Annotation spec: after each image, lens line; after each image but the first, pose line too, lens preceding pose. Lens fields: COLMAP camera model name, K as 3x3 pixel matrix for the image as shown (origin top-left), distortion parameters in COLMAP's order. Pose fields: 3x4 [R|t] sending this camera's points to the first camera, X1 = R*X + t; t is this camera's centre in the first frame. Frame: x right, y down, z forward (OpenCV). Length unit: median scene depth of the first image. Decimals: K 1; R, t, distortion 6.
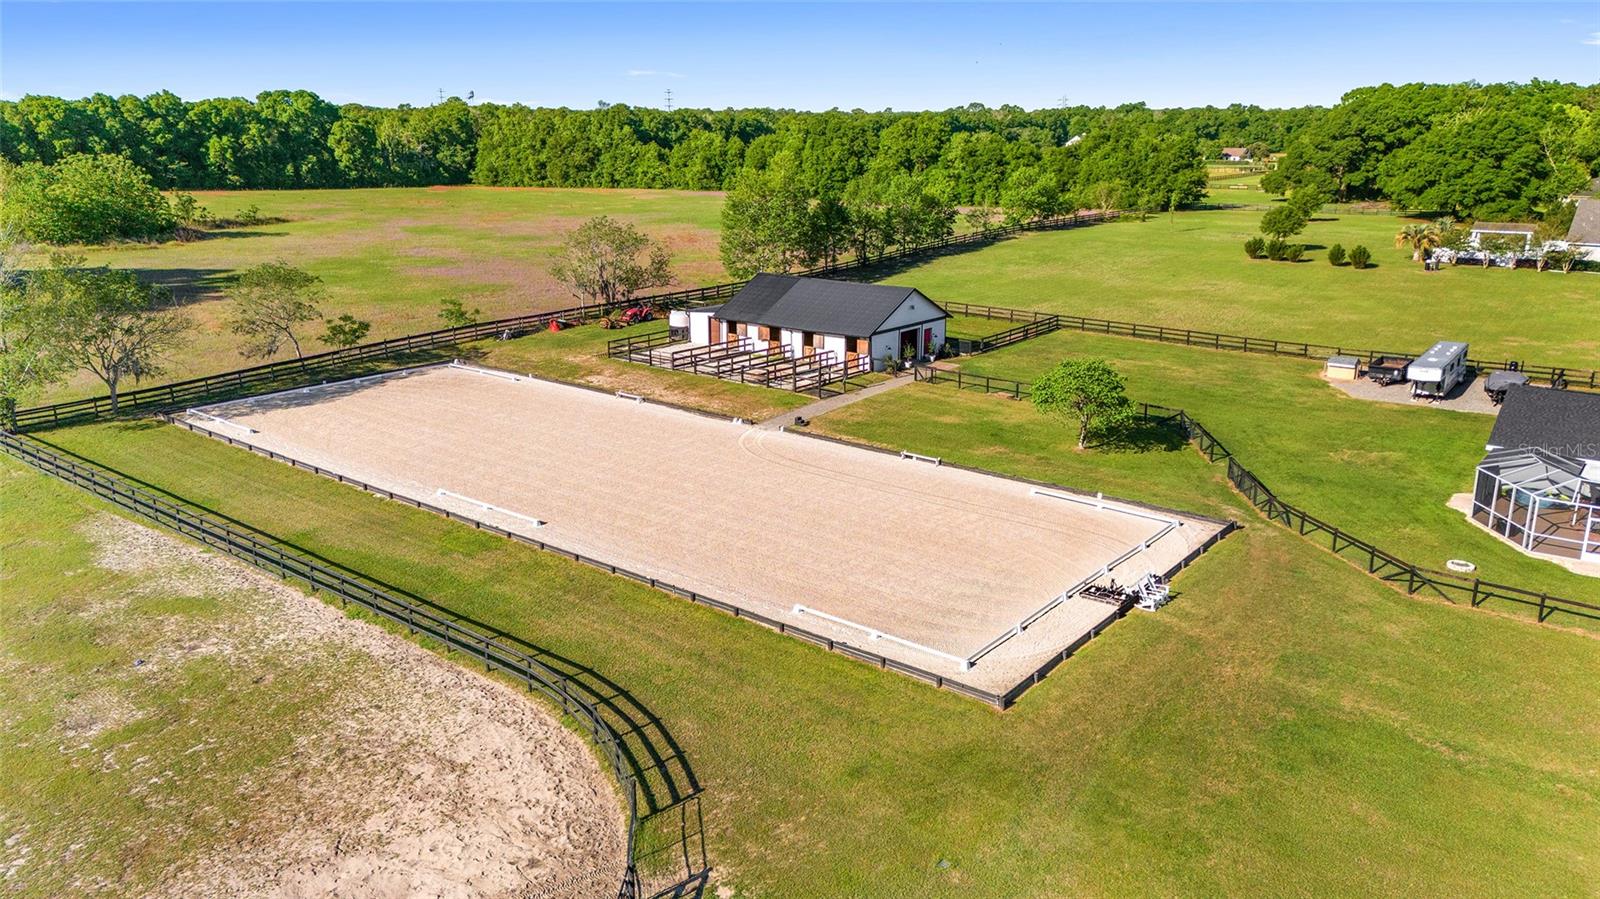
lens RADIAL K [[1176.5, 0, 813.2], [0, 1176.5, 446.9], [0, 0, 1]] dist [0.072431, -0.060300]
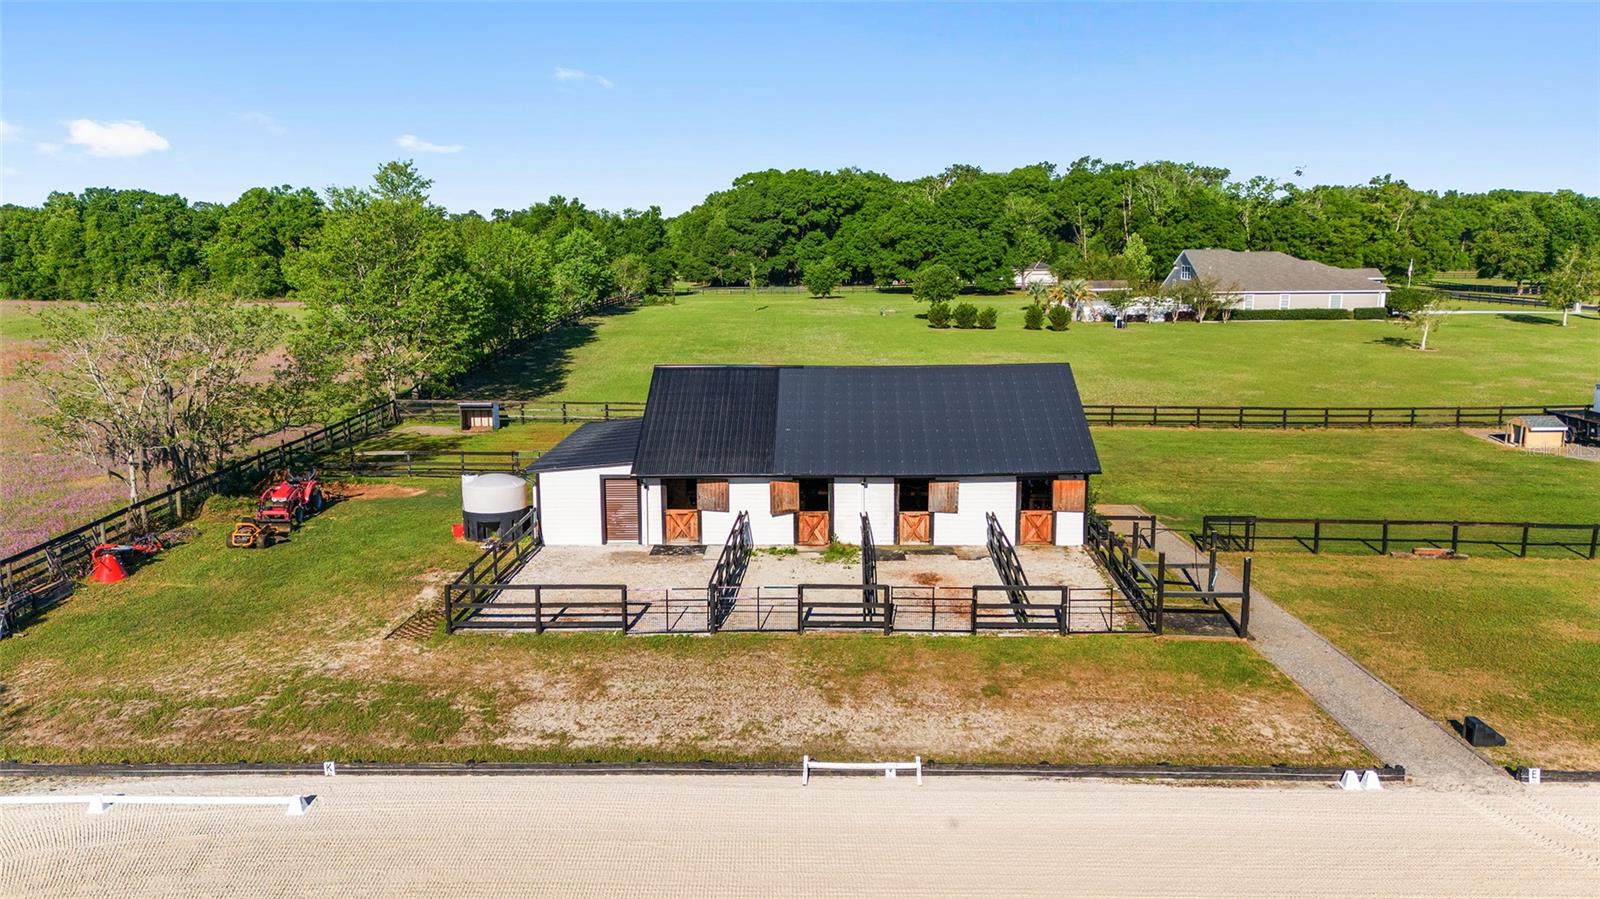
lens RADIAL K [[1176.5, 0, 801.9], [0, 1176.5, 438.4], [0, 0, 1]] dist [0.072431, -0.060300]
pose [[0.793181, -0.107328, 0.599453, -0.290388], [0.169727, 0.984304, -0.048346, -0.096850], [-0.584856, 0.140091, 0.798948, 0.664366]]
